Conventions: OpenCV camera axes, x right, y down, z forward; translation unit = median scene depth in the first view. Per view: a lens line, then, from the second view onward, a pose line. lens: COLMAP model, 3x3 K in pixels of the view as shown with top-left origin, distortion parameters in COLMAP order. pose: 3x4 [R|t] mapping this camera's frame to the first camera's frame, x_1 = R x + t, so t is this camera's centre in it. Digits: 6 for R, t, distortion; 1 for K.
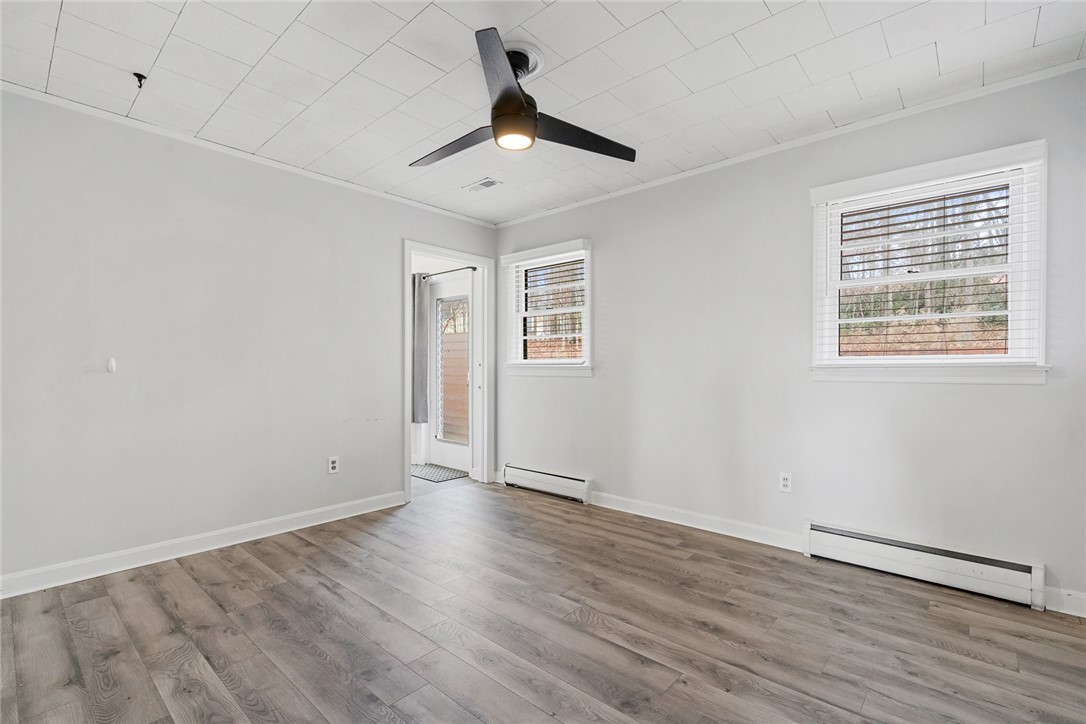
lens RADIAL K [[490.5, 0, 544.5], [0, 490.5, 369.4], [0, 0, 1]] dist [-0.001971, -0.000251]
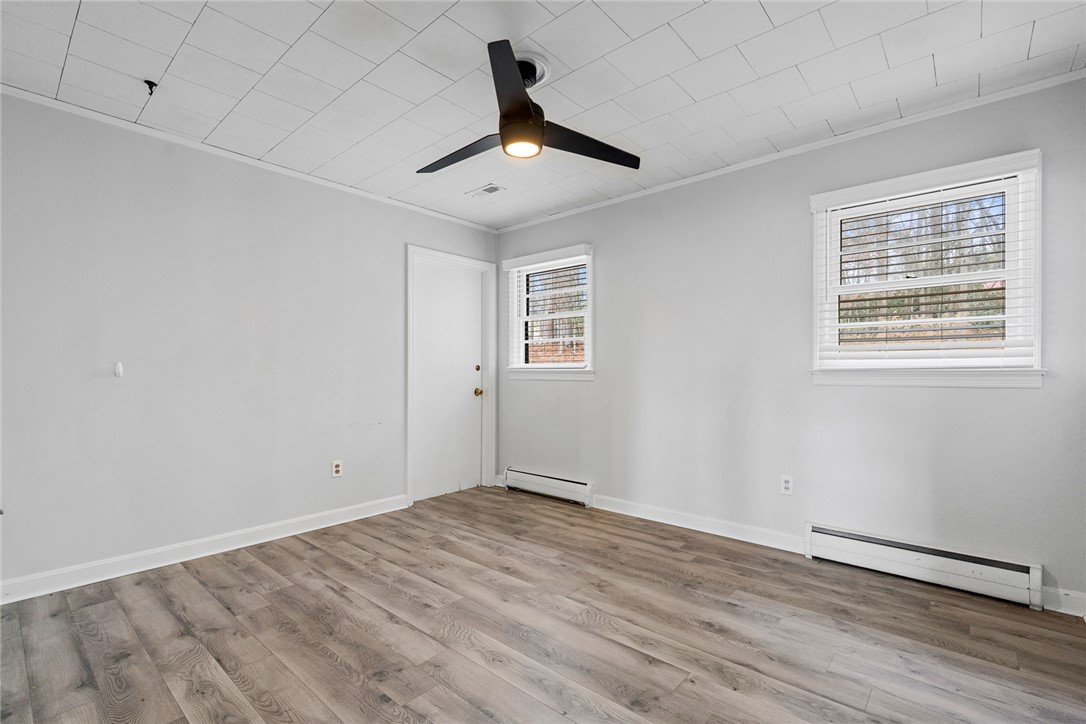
lens RADIAL K [[490.5, 0, 544.5], [0, 490.5, 369.4], [0, 0, 1]] dist [-0.001971, -0.000251]
pose [[0.999969, -0.000337, 0.007842, -0.021030], [0.000403, 0.999964, -0.008442, 0.000581], [-0.007838, 0.008444, 0.999934, -0.013018]]
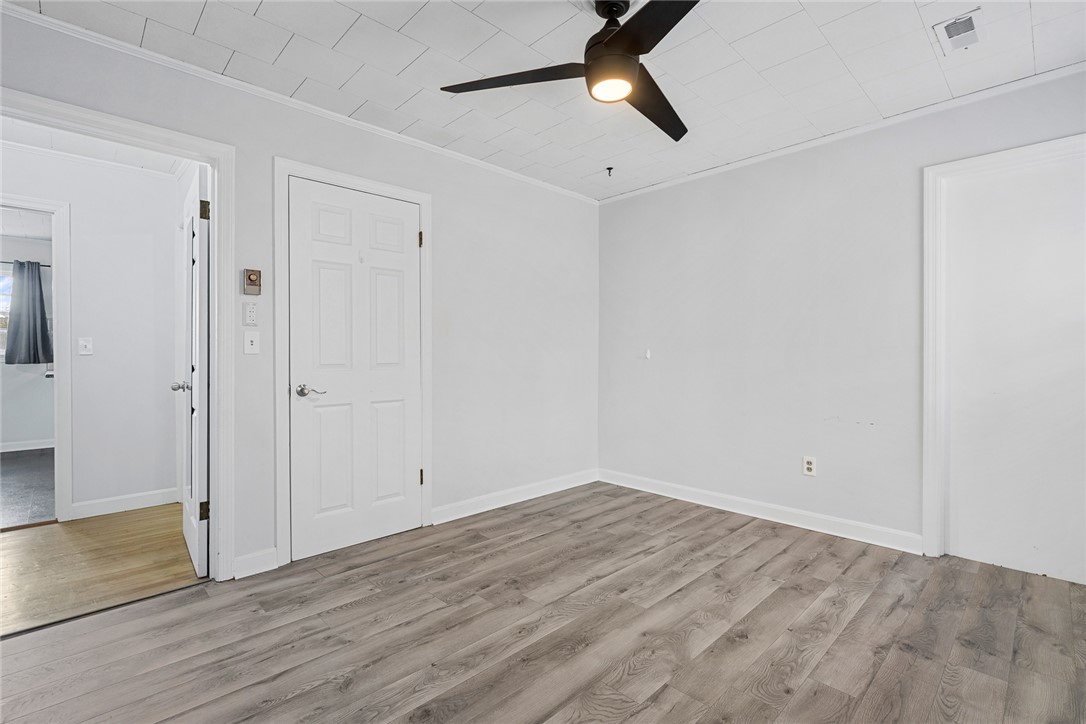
lens RADIAL K [[499.6, 0, 542.6], [0, 499.6, 359.1], [0, 0, 1]] dist [-0.000170, 0.000021]
pose [[-0.074493, 0.007596, -0.997193, 0.765755], [-0.003158, 0.999964, 0.007854, -0.005758], [0.997217, 0.003734, -0.074466, 0.895757]]
